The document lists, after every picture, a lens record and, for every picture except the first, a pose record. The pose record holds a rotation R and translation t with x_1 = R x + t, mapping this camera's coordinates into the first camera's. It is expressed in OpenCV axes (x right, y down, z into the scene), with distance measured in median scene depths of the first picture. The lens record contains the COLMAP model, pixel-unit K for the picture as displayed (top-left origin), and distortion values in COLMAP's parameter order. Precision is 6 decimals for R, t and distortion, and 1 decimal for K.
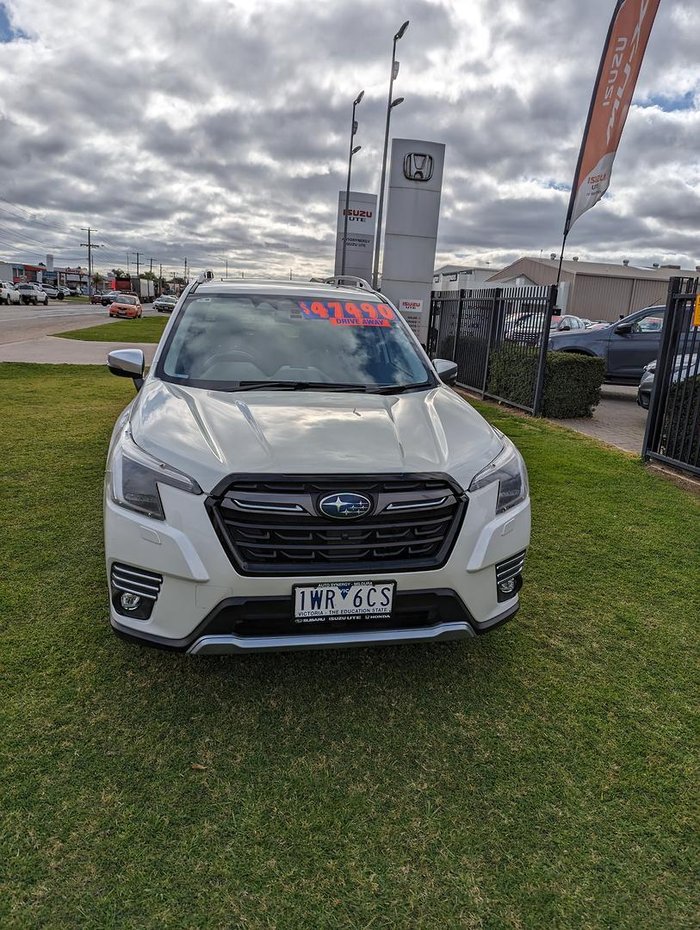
lens RADIAL K [[694.2, 0, 325.9], [0, 694.2, 462.1], [0, 0, 1]] dist [0.036361, -0.003092]
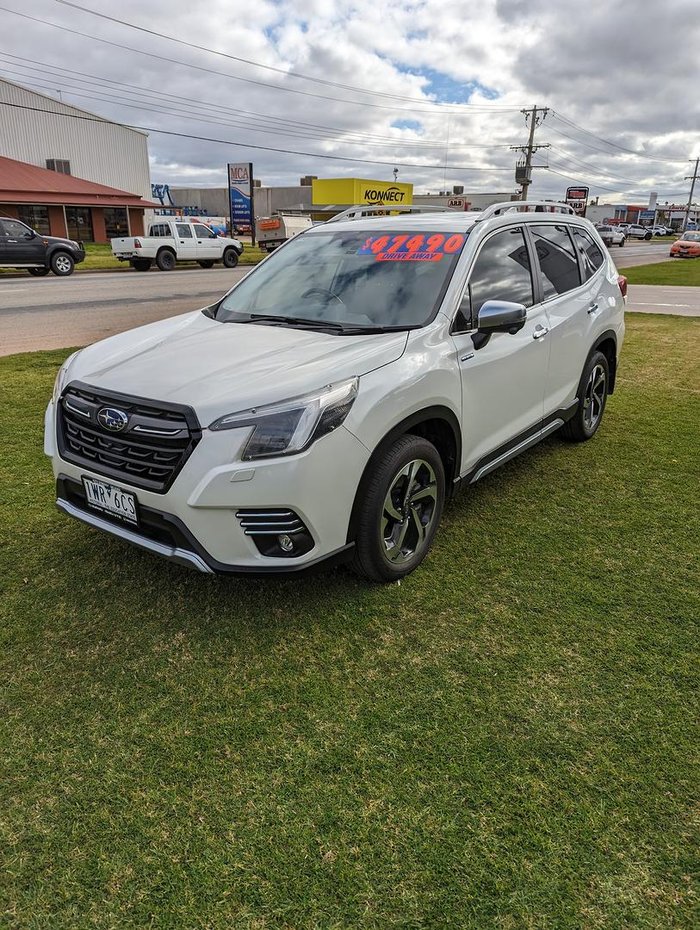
lens RADIAL K [[694.2, 0, 325.9], [0, 694.2, 462.1], [0, 0, 1]] dist [0.036361, -0.003092]
pose [[0.644967, 0.200136, -0.737539, 1.094086], [-0.143585, 0.979647, 0.140270, -0.080034], [0.750601, 0.015430, 0.660576, 0.475127]]
